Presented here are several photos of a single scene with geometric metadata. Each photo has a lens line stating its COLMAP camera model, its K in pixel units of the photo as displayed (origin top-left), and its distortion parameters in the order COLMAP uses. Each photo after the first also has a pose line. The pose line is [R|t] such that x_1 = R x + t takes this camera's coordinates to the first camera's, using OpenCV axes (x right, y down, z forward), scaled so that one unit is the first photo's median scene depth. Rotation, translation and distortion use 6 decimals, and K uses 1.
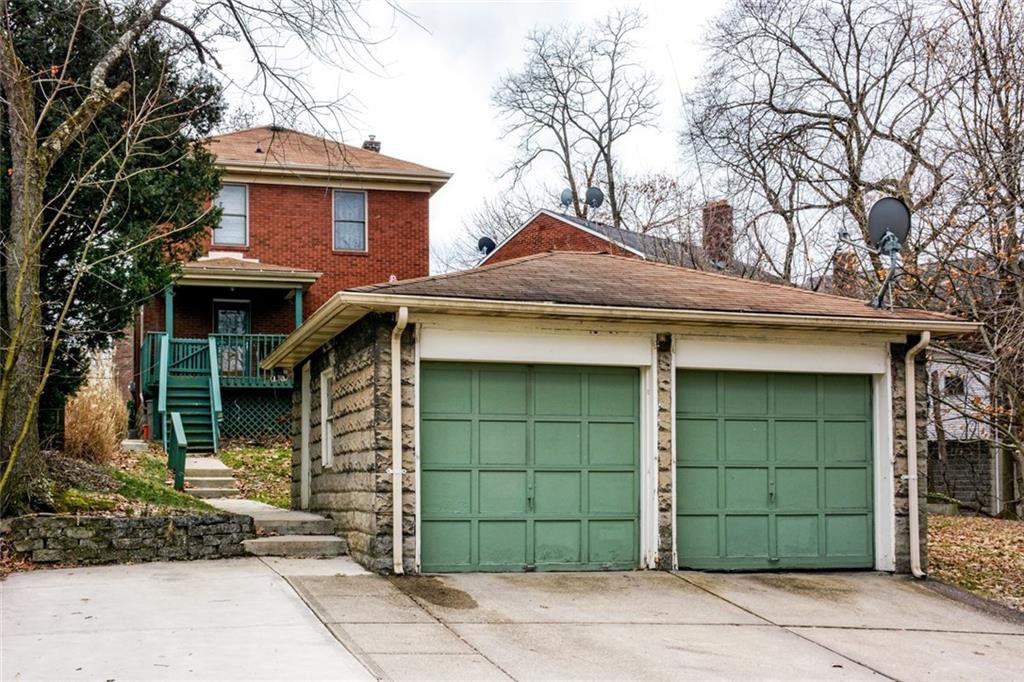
lens RADIAL K [[1471.2, 0, 509.8], [0, 1471.2, 370.5], [0, 0, 1]] dist [0.181956, 0.006247]
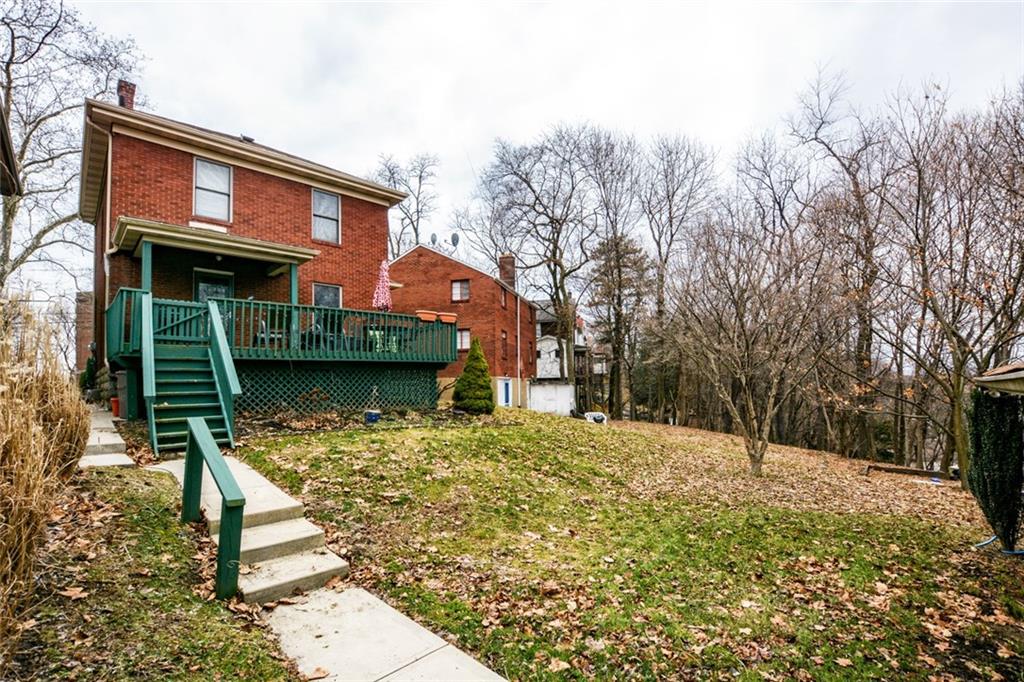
lens RADIAL K [[490.6, 0, 534.5], [0, 490.6, 363.2], [0, 0, 1]] dist [-0.002452, -0.000659]
pose [[0.881414, 0.018055, 0.471999, -0.148923], [-0.039770, 0.998558, 0.036069, -0.003507], [-0.470667, -0.050563, 0.880861, 0.577422]]
